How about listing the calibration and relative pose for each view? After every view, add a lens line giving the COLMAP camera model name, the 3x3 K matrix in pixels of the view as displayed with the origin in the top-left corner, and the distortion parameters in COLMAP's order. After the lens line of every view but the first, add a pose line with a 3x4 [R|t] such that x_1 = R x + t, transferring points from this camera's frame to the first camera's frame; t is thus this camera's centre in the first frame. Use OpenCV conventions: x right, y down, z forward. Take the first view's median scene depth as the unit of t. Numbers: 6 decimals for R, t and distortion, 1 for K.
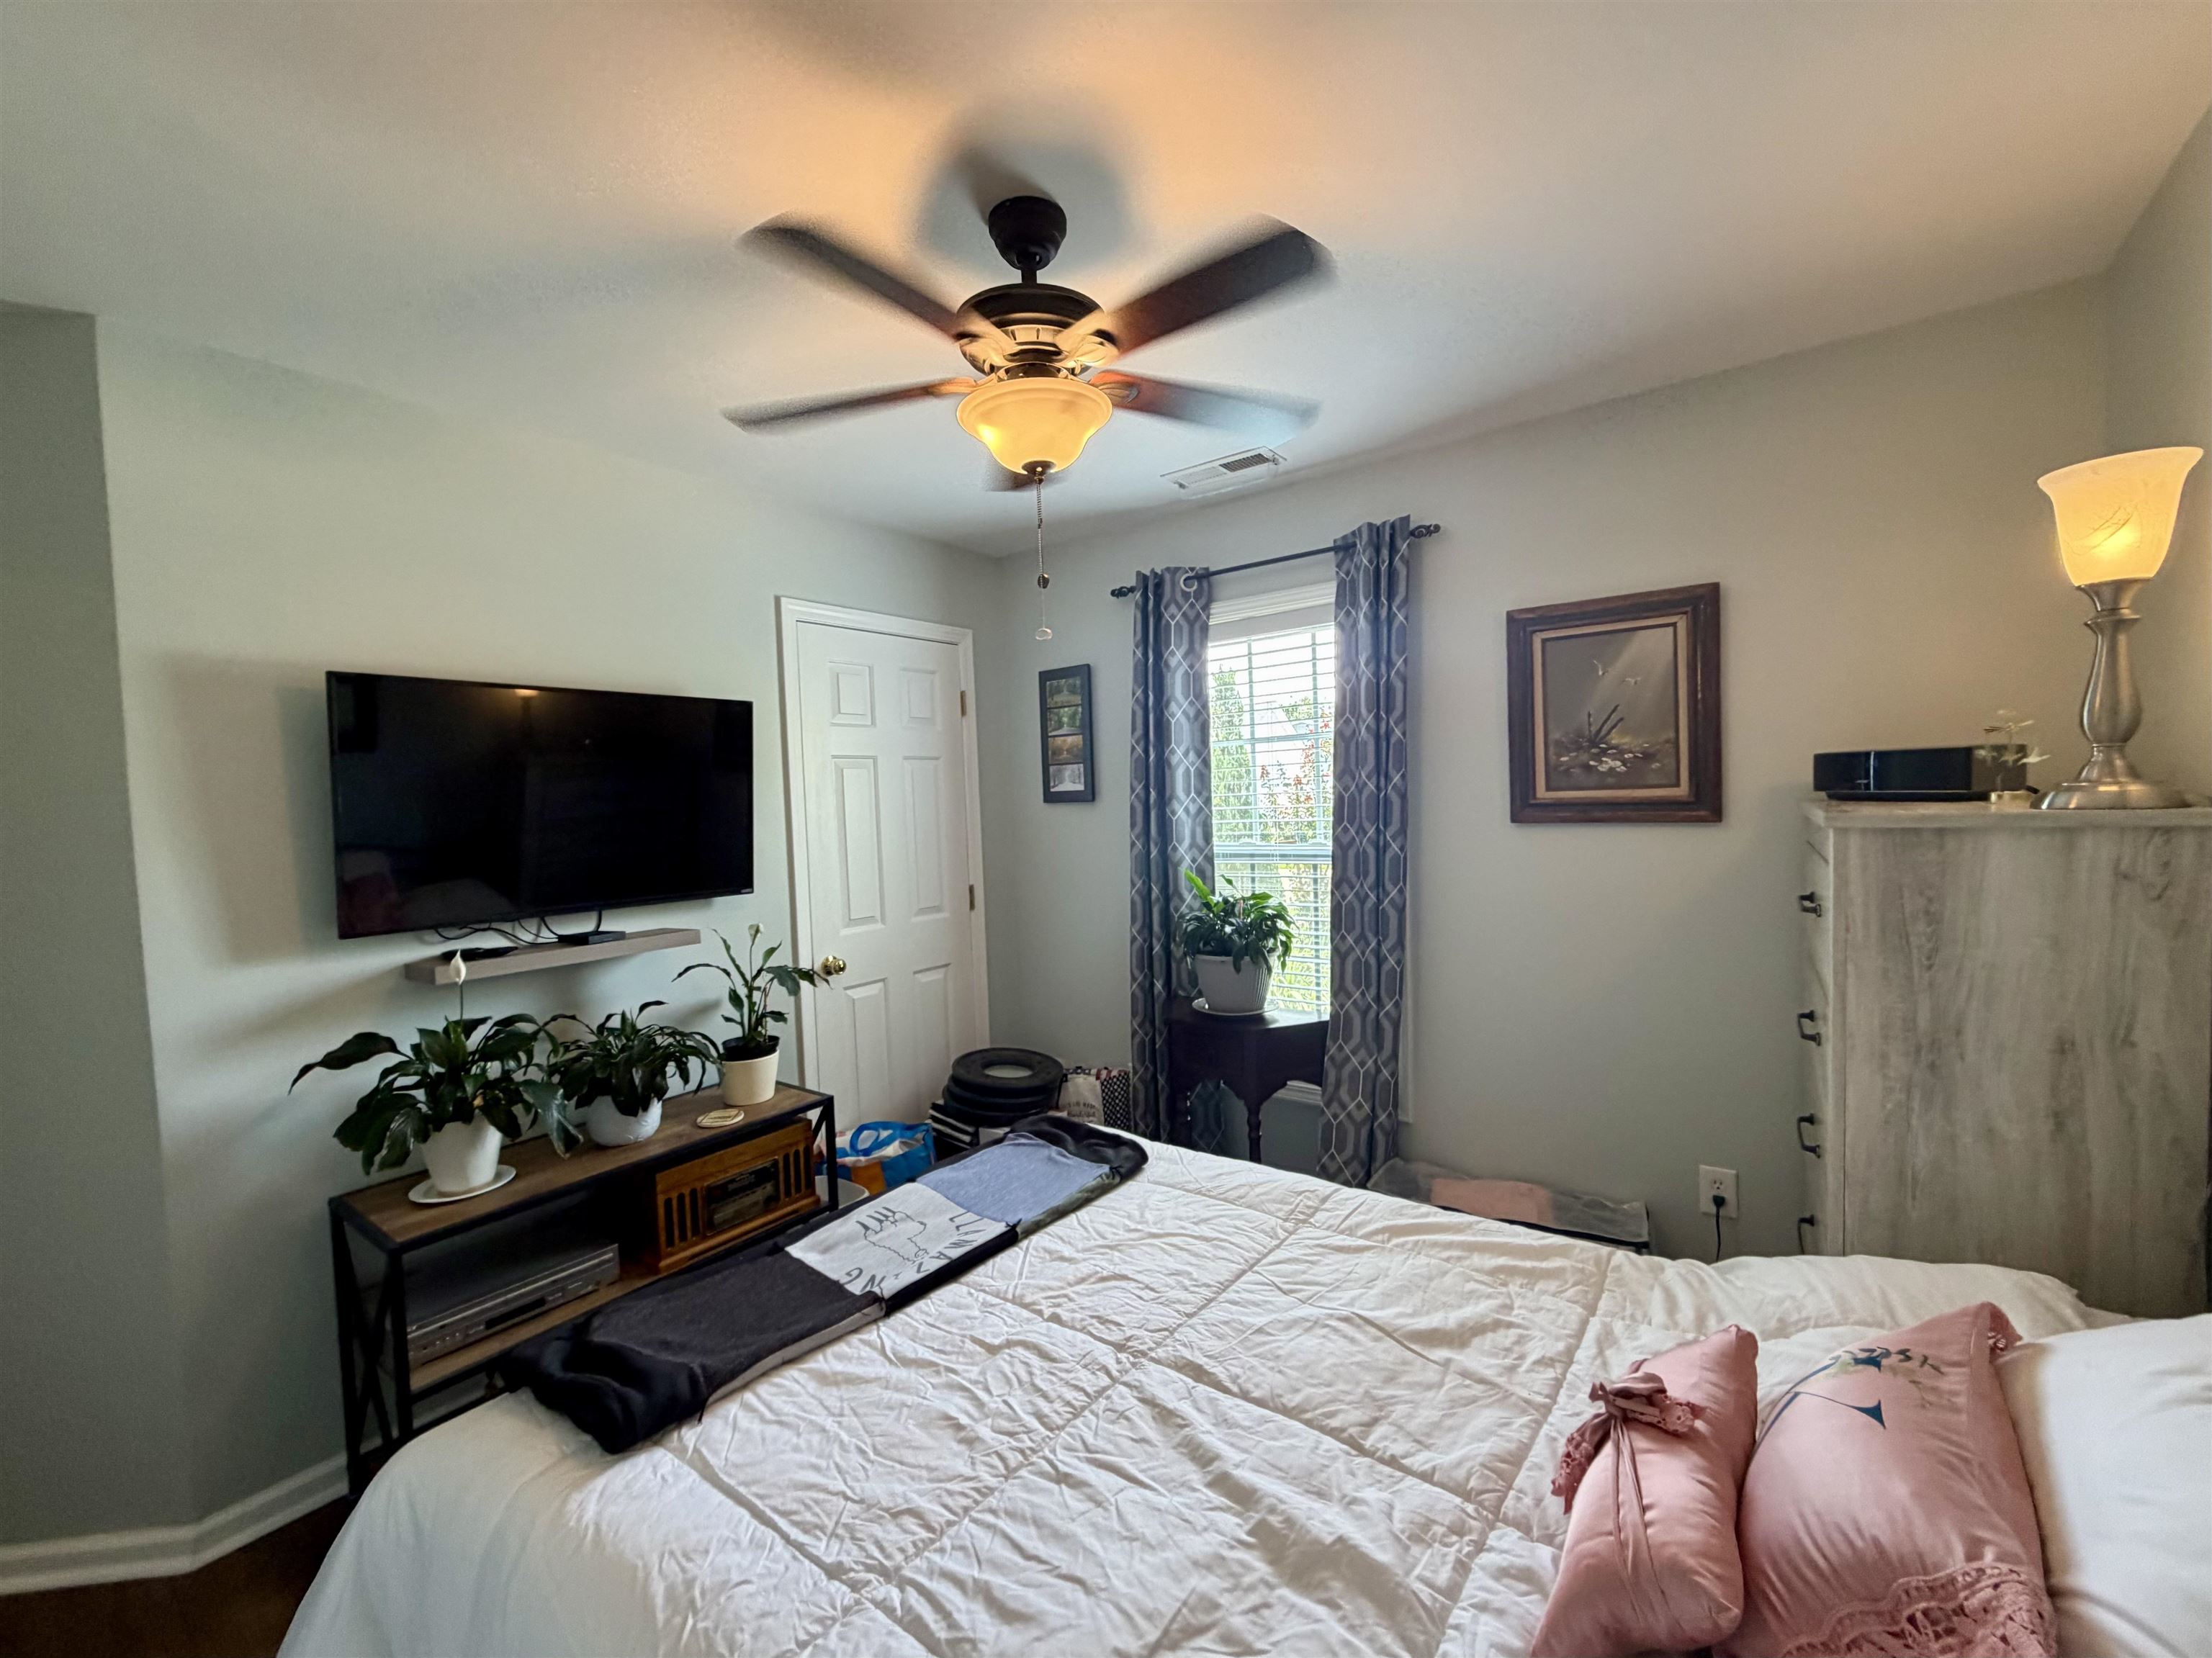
lens RADIAL K [[911.0, 0, 1104.5], [0, 911.0, 835.2], [0, 0, 1]] dist [0.002666, -0.000031]
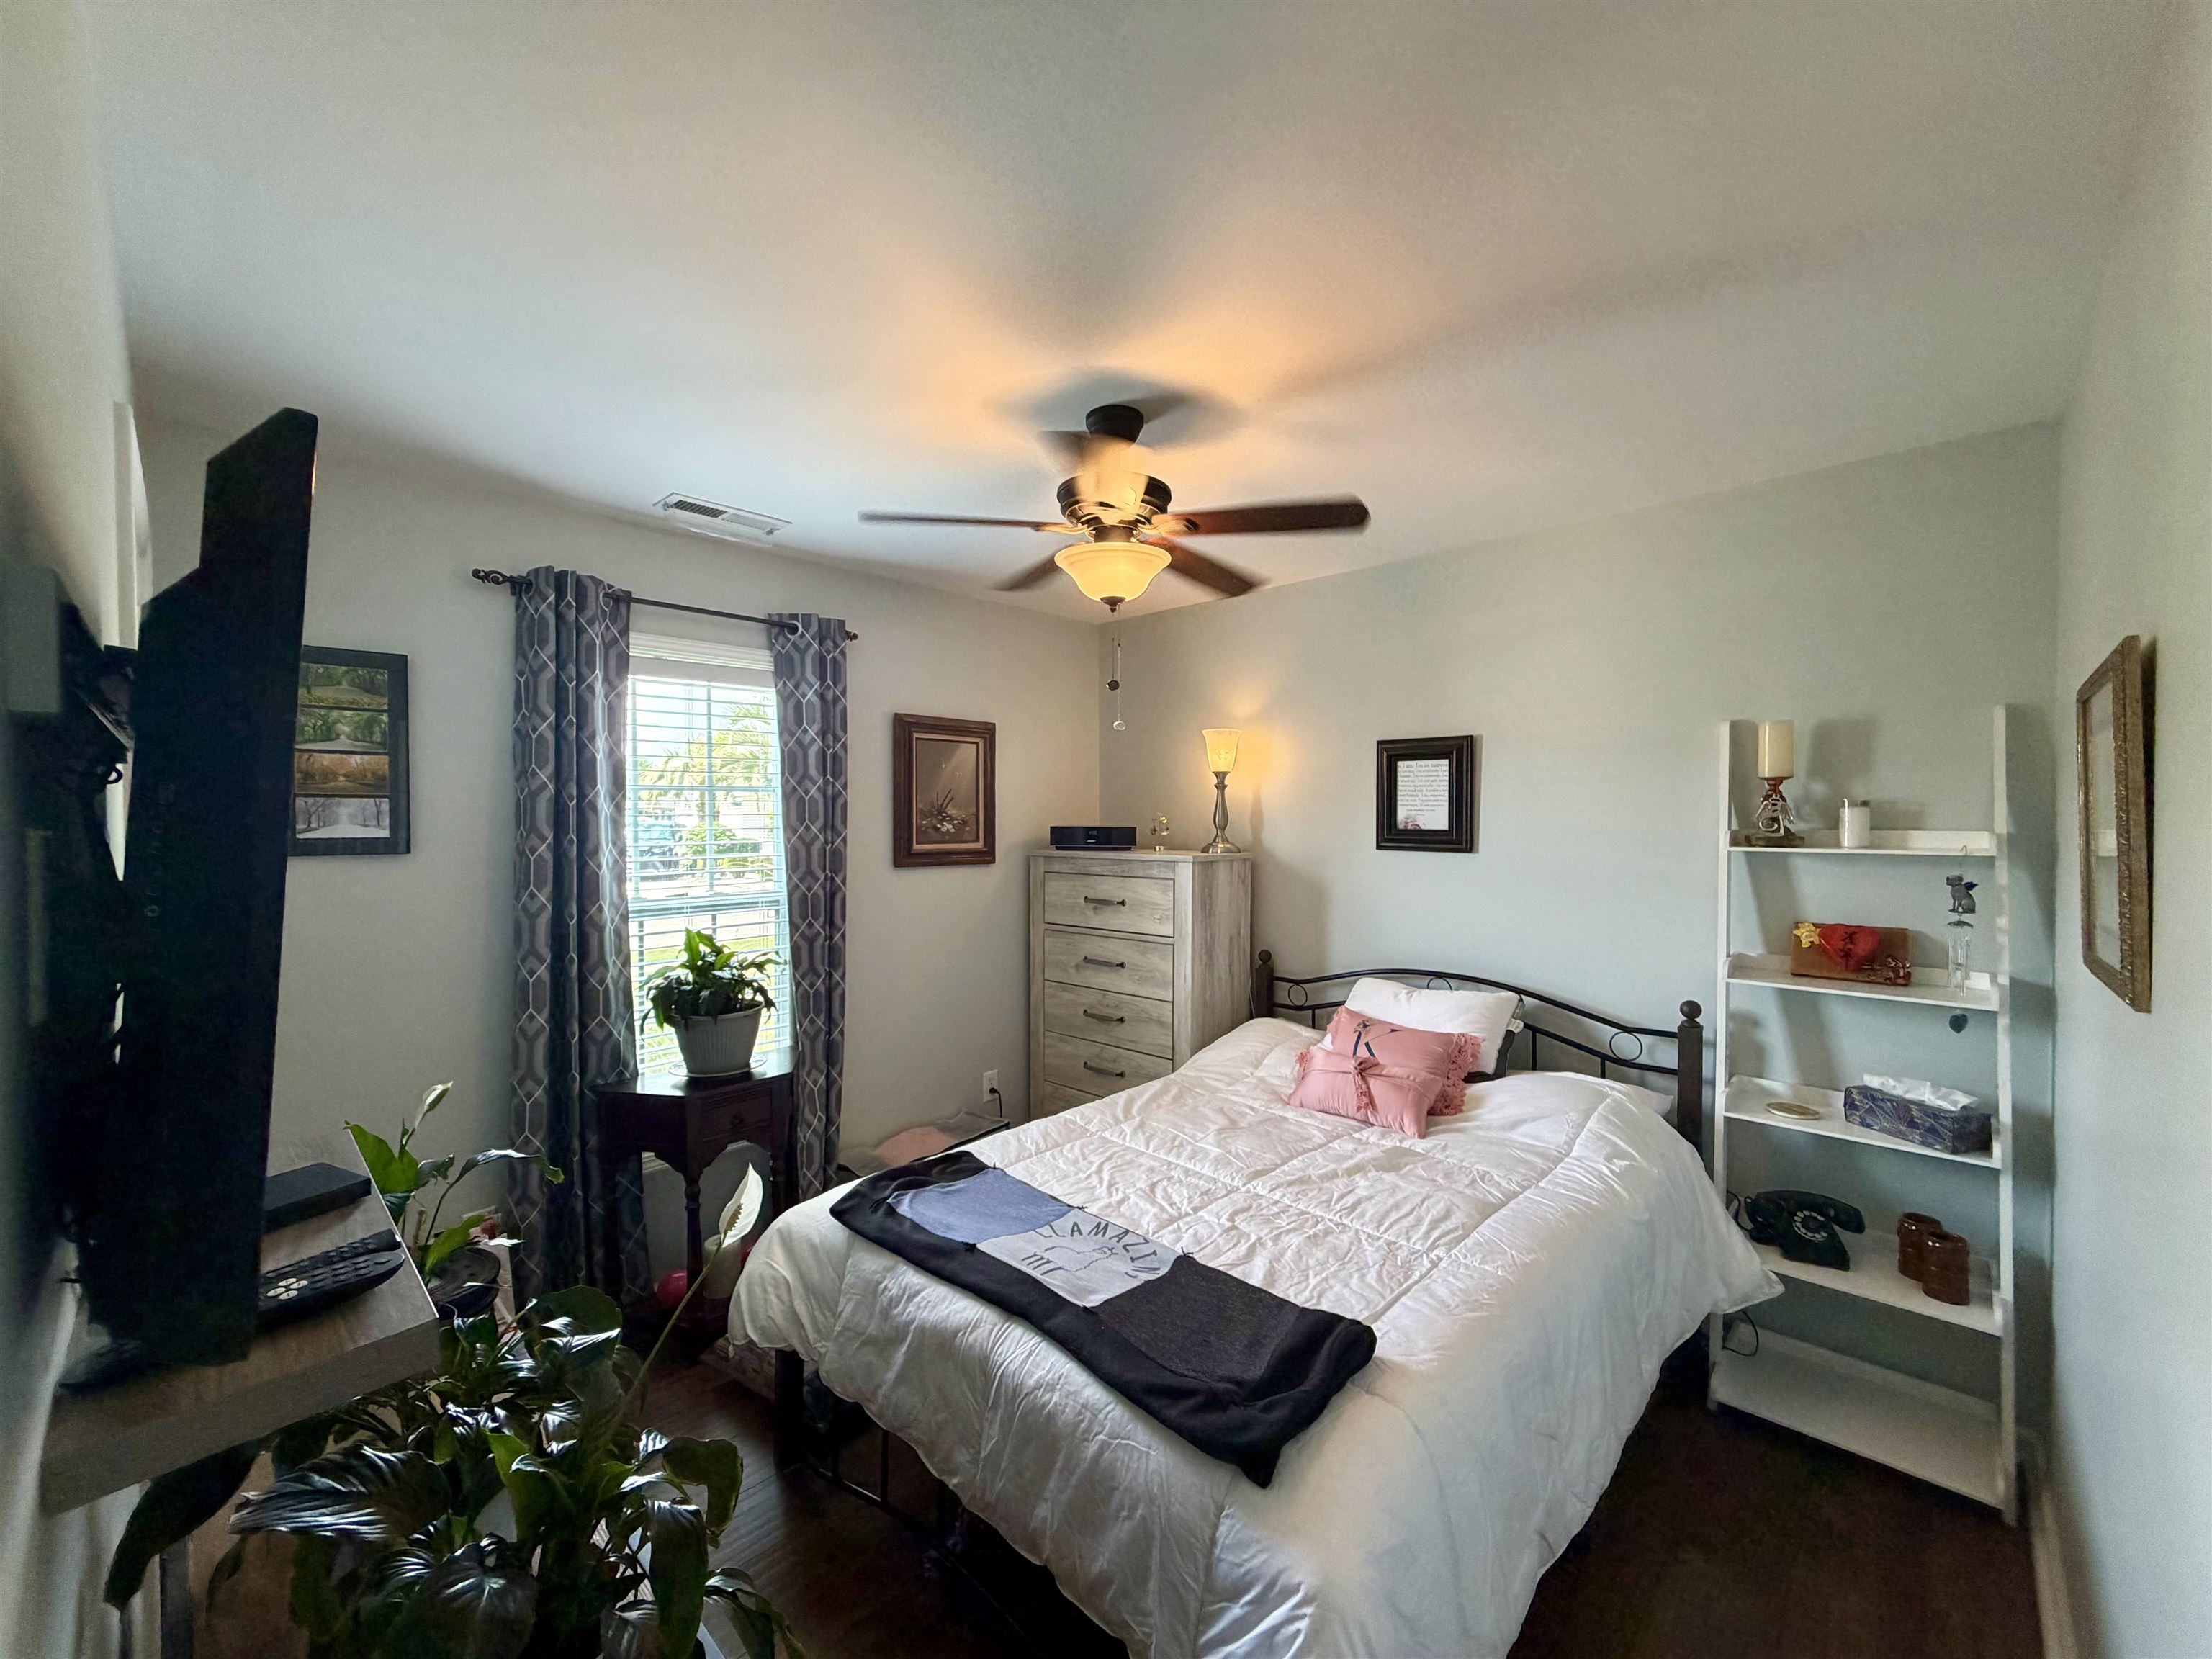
lens RADIAL K [[877.8, 0, 1101.9], [0, 877.8, 833.1], [0, 0, 1]] dist [0.001566, -0.000702]
pose [[0.123080, 0.018956, 0.992216, -0.870884], [0.040963, 0.998868, -0.024165, -0.021567], [-0.991551, 0.043618, 0.122164, 0.568263]]
